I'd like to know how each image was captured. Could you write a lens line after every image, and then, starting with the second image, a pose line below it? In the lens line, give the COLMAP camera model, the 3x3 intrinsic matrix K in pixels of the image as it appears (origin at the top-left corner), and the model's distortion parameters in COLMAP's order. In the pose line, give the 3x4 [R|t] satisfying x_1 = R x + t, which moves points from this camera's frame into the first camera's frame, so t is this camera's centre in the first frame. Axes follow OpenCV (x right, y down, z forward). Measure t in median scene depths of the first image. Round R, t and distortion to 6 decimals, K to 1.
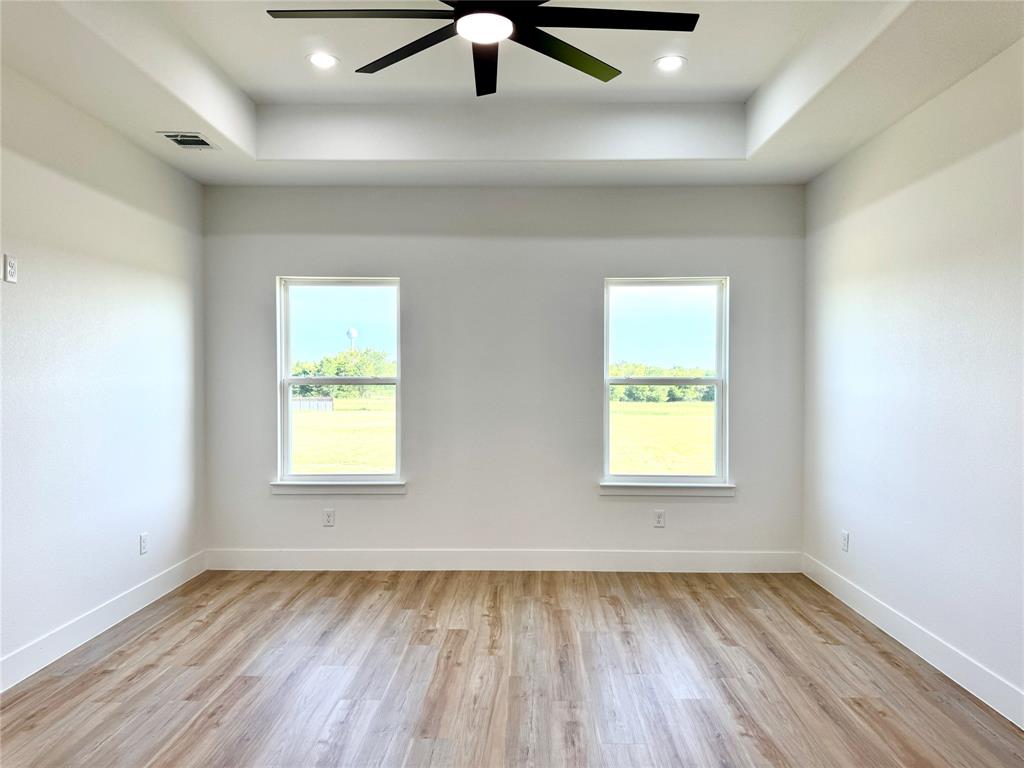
lens RADIAL K [[719.8, 0, 512.0], [0, 719.8, 384.0], [0, 0, 1]] dist [0.098616, -0.145232]
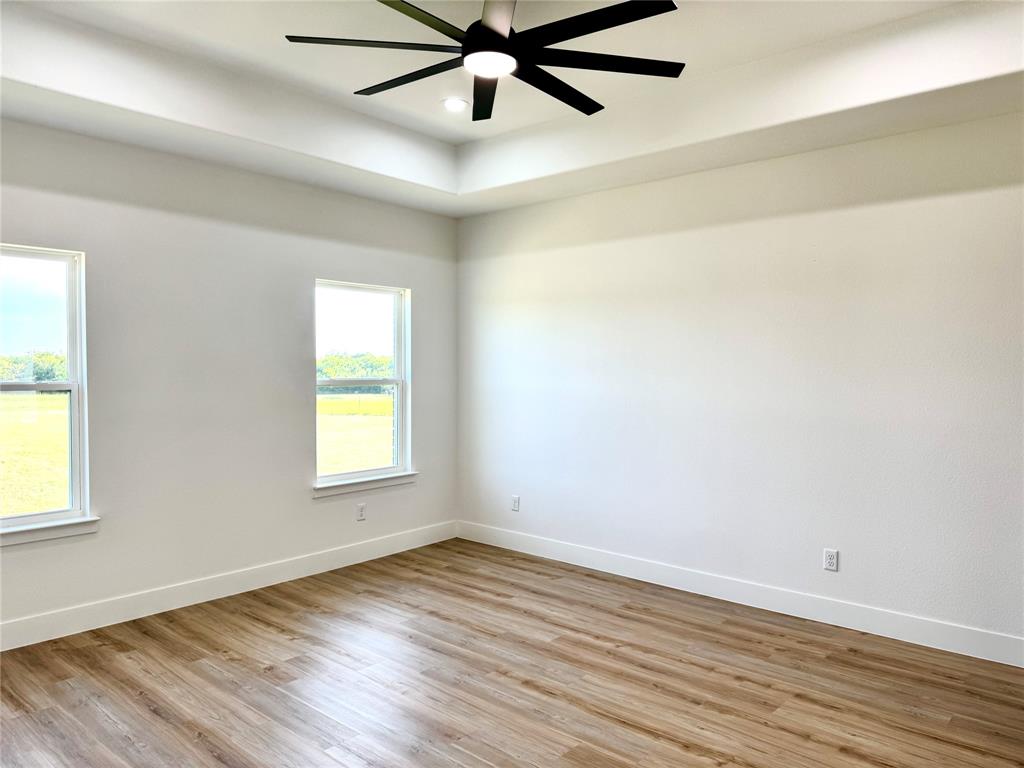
lens RADIAL K [[719.8, 0, 512.0], [0, 719.8, 384.0], [0, 0, 1]] dist [0.098616, -0.145232]
pose [[0.650769, -0.018508, 0.759050, -0.509326], [0.005191, 0.999788, 0.019928, -0.023311], [-0.759258, -0.009029, 0.650727, 0.164332]]
